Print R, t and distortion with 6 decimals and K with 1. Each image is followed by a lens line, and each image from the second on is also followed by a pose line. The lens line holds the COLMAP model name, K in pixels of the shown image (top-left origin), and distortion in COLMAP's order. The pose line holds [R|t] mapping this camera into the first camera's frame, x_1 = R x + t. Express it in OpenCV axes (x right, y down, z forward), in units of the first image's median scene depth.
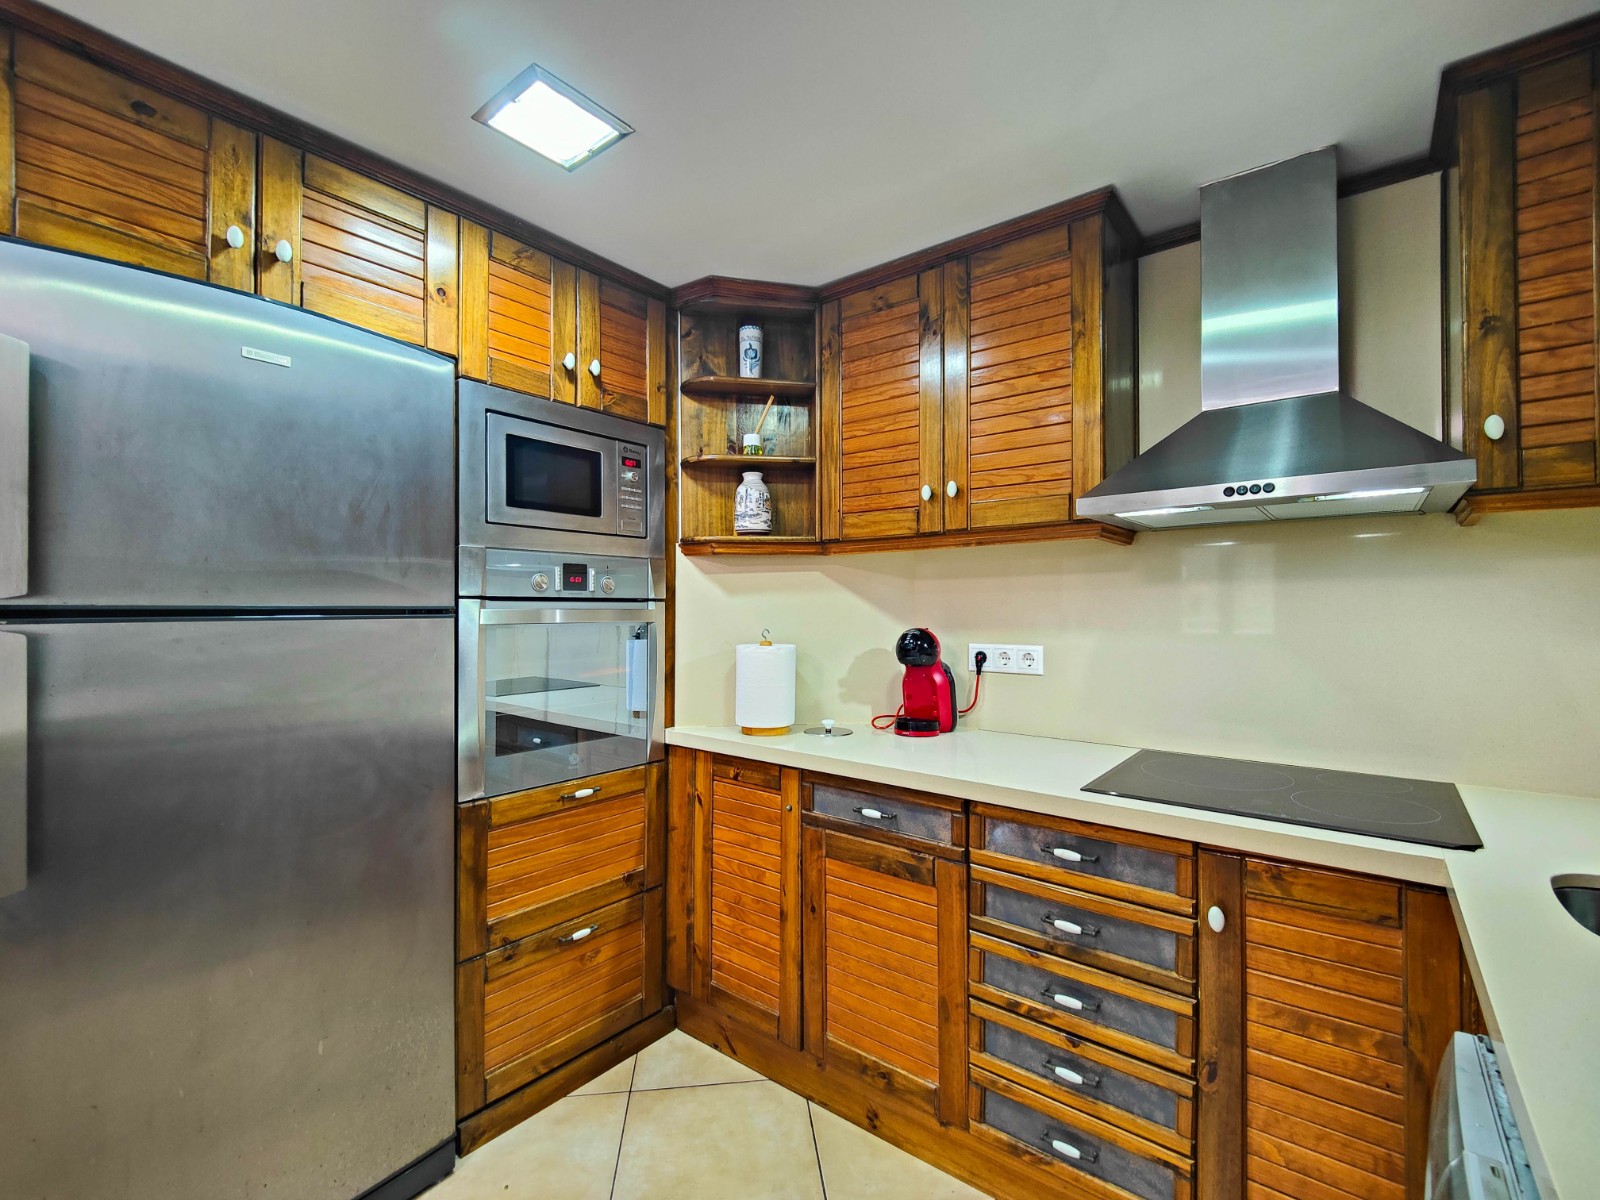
lens RADIAL K [[706.8, 0, 807.7], [0, 706.8, 607.7], [0, 0, 1]] dist [0.012825, -0.012679]
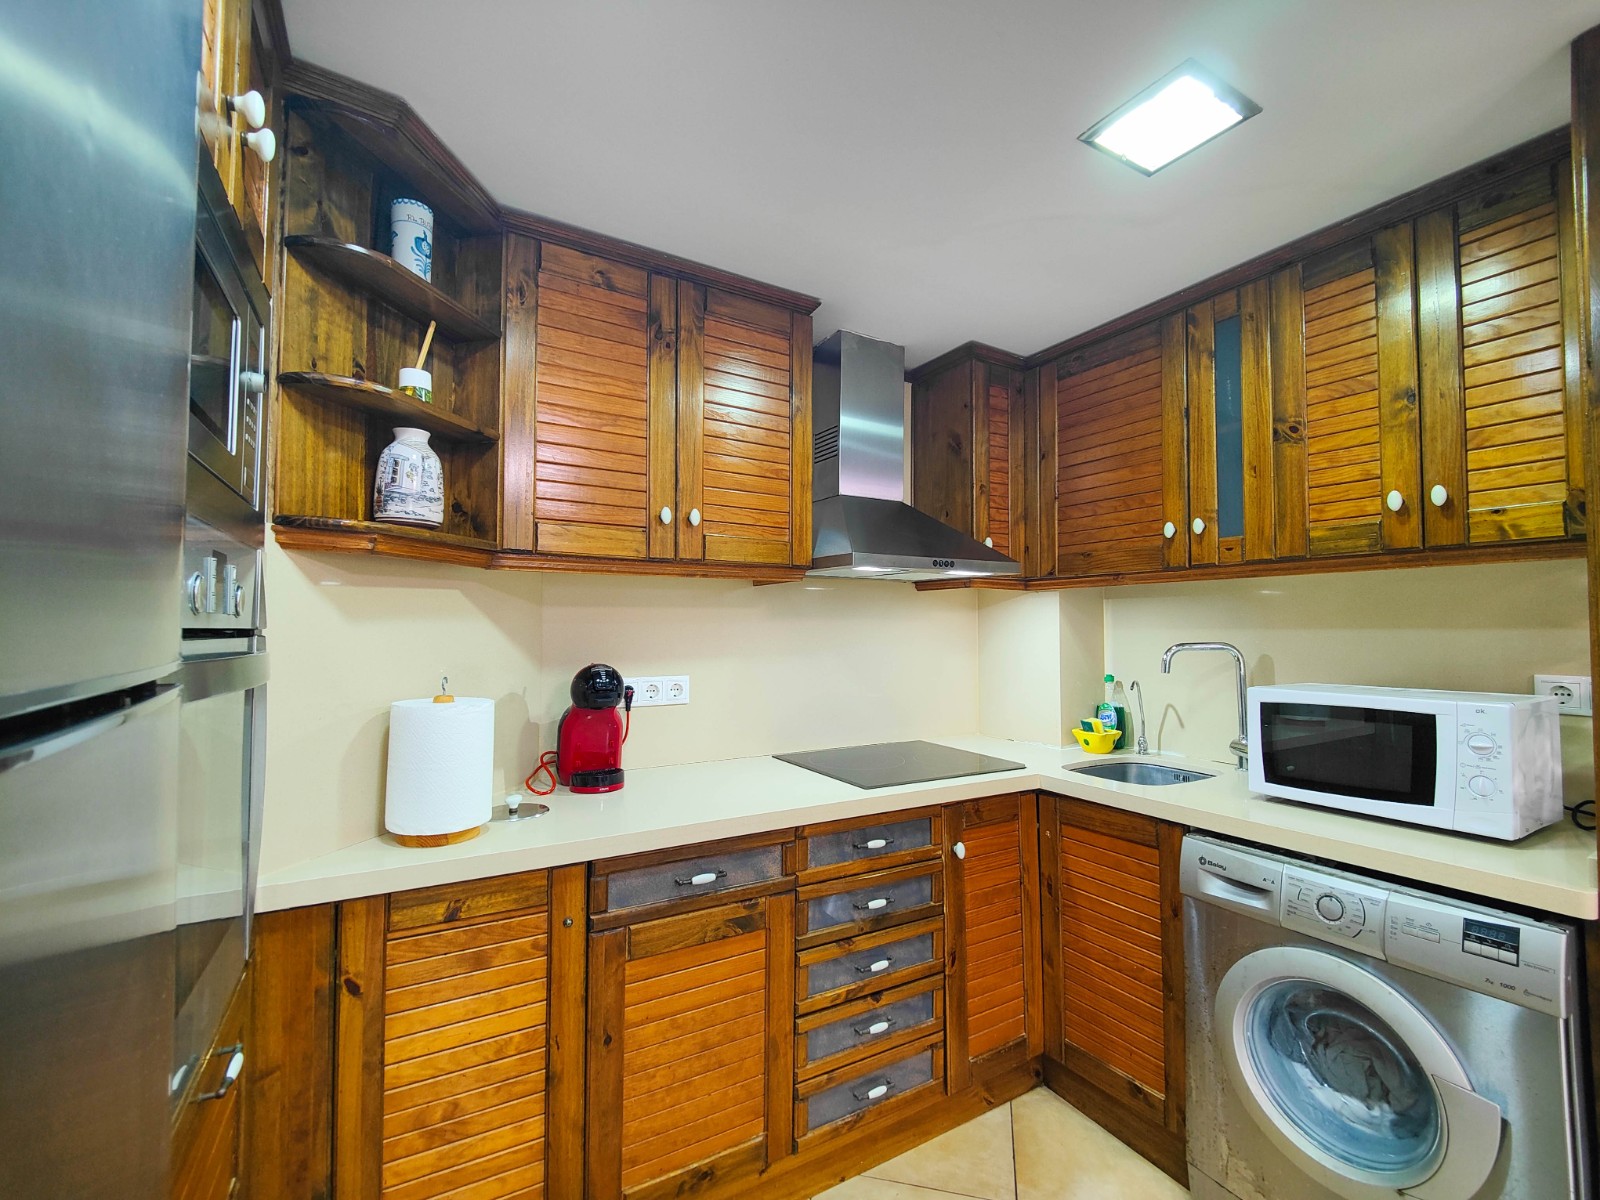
lens RADIAL K [[690.1, 0, 809.3], [0, 690.1, 607.5], [0, 0, 1]] dist [0.019094, -0.016109]
pose [[0.361280, 0.030826, 0.931948, -0.609321], [-0.006064, 0.999510, -0.030710, -0.017594], [-0.932438, 0.005443, 0.361290, 0.513551]]
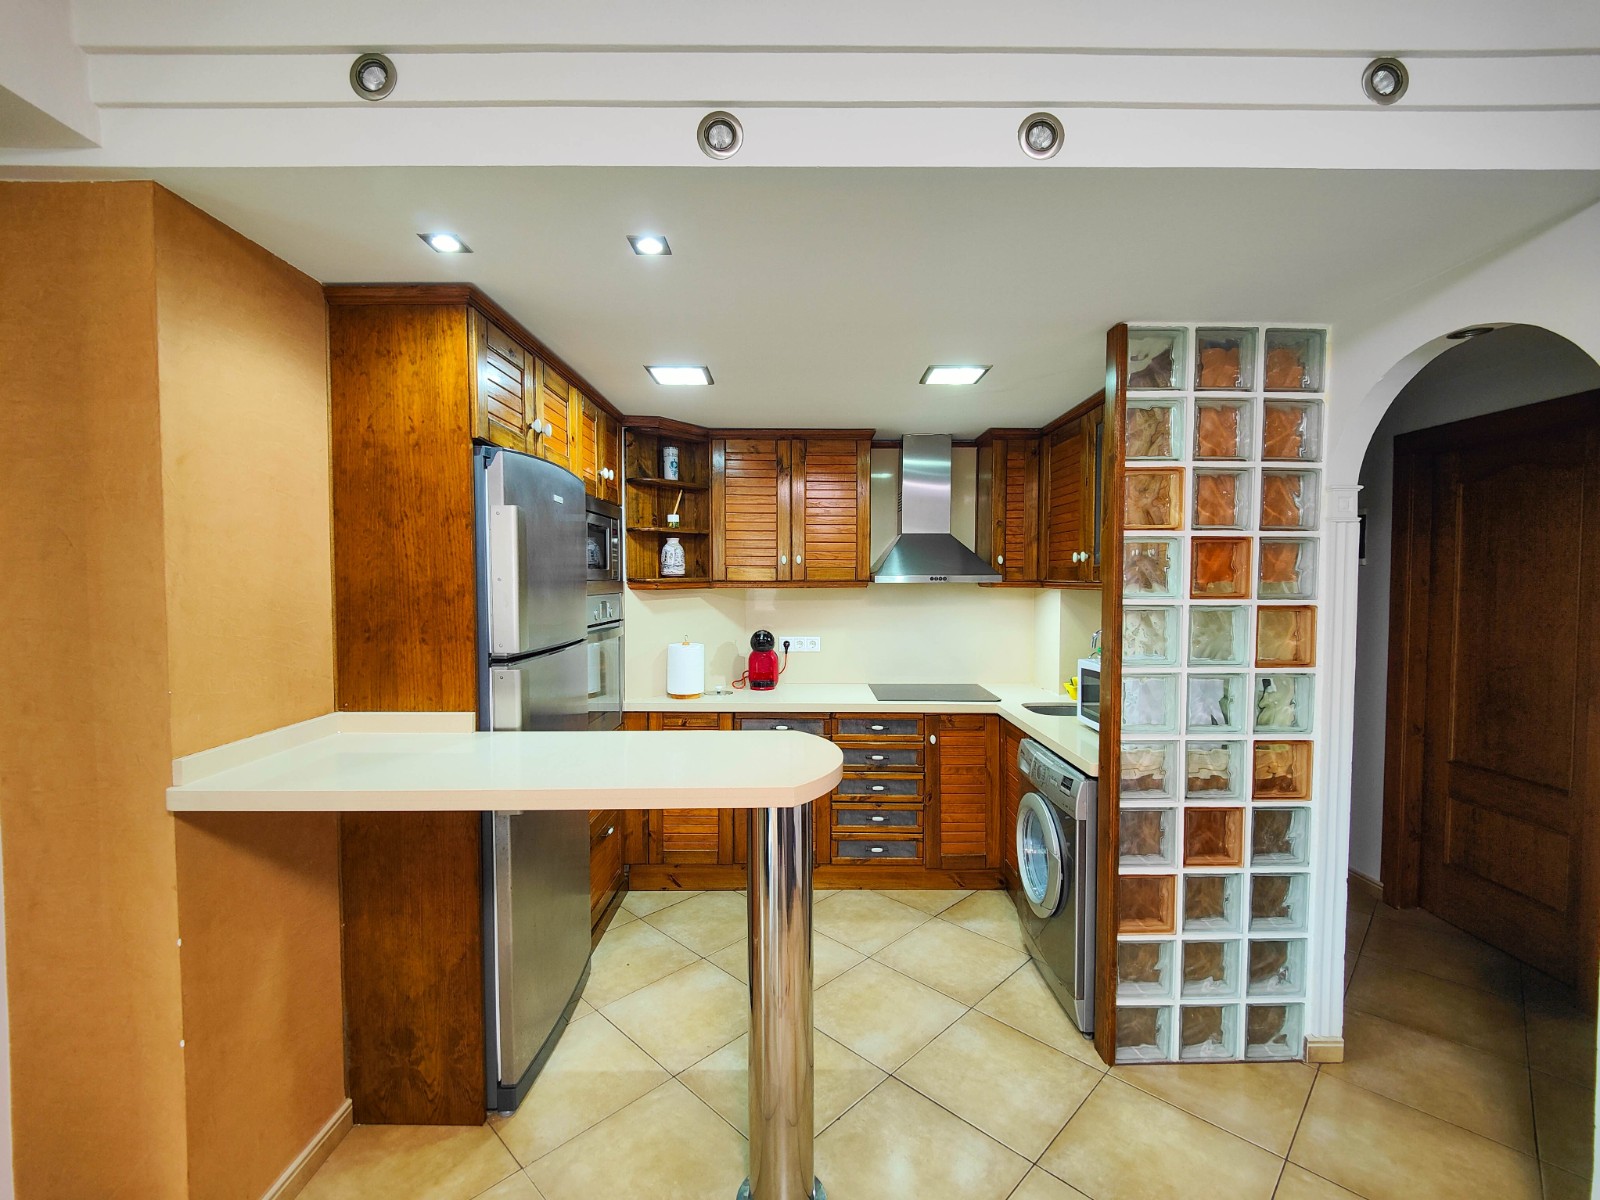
lens RADIAL K [[690.1, 0, 809.3], [0, 690.1, 607.5], [0, 0, 1]] dist [0.019094, -0.016109]
pose [[0.783028, -0.023837, 0.621529, -0.948481], [-0.002932, 0.999113, 0.042012, -0.116258], [-0.621979, -0.034719, 0.782264, -0.501183]]
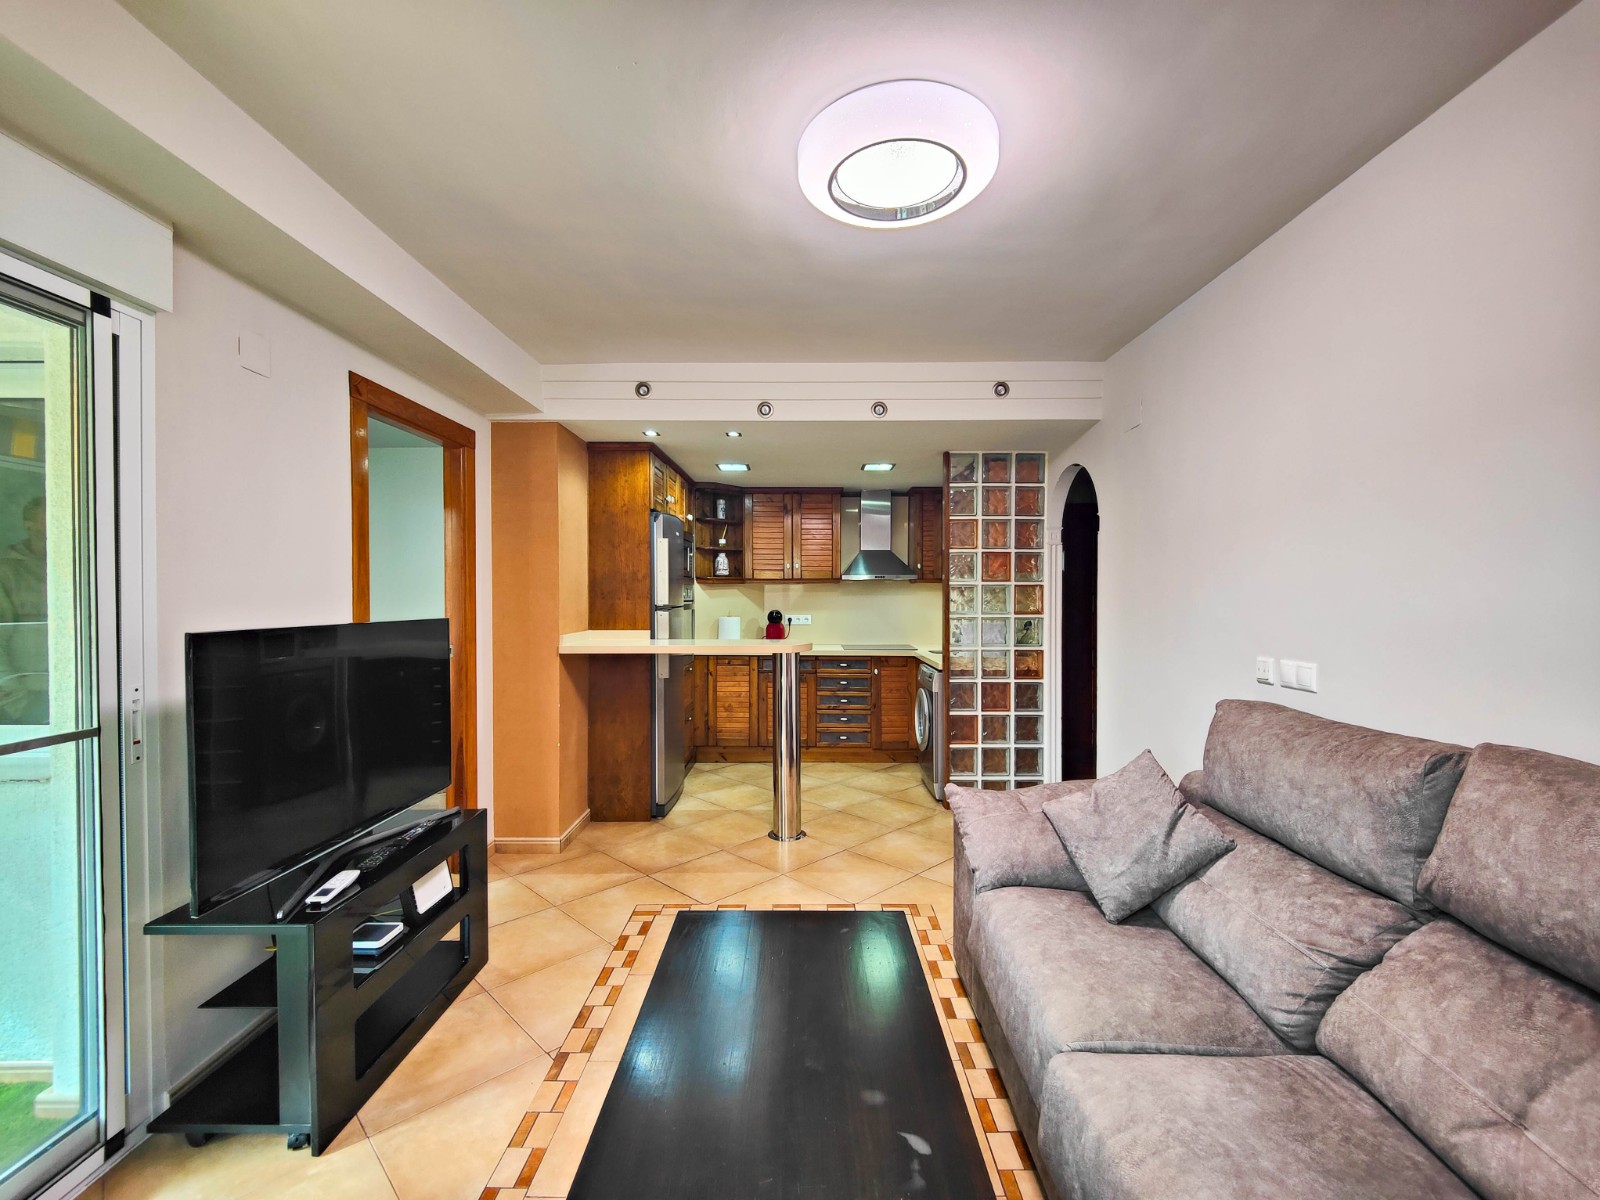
lens RADIAL K [[696.4, 0, 808.9], [0, 696.4, 603.6], [0, 0, 1]] dist [0.025104, -0.015442]
pose [[0.788114, -0.007118, 0.615488, -1.684086], [-0.002182, 0.999895, 0.014358, -0.042831], [-0.615525, -0.012659, 0.788016, -1.506590]]
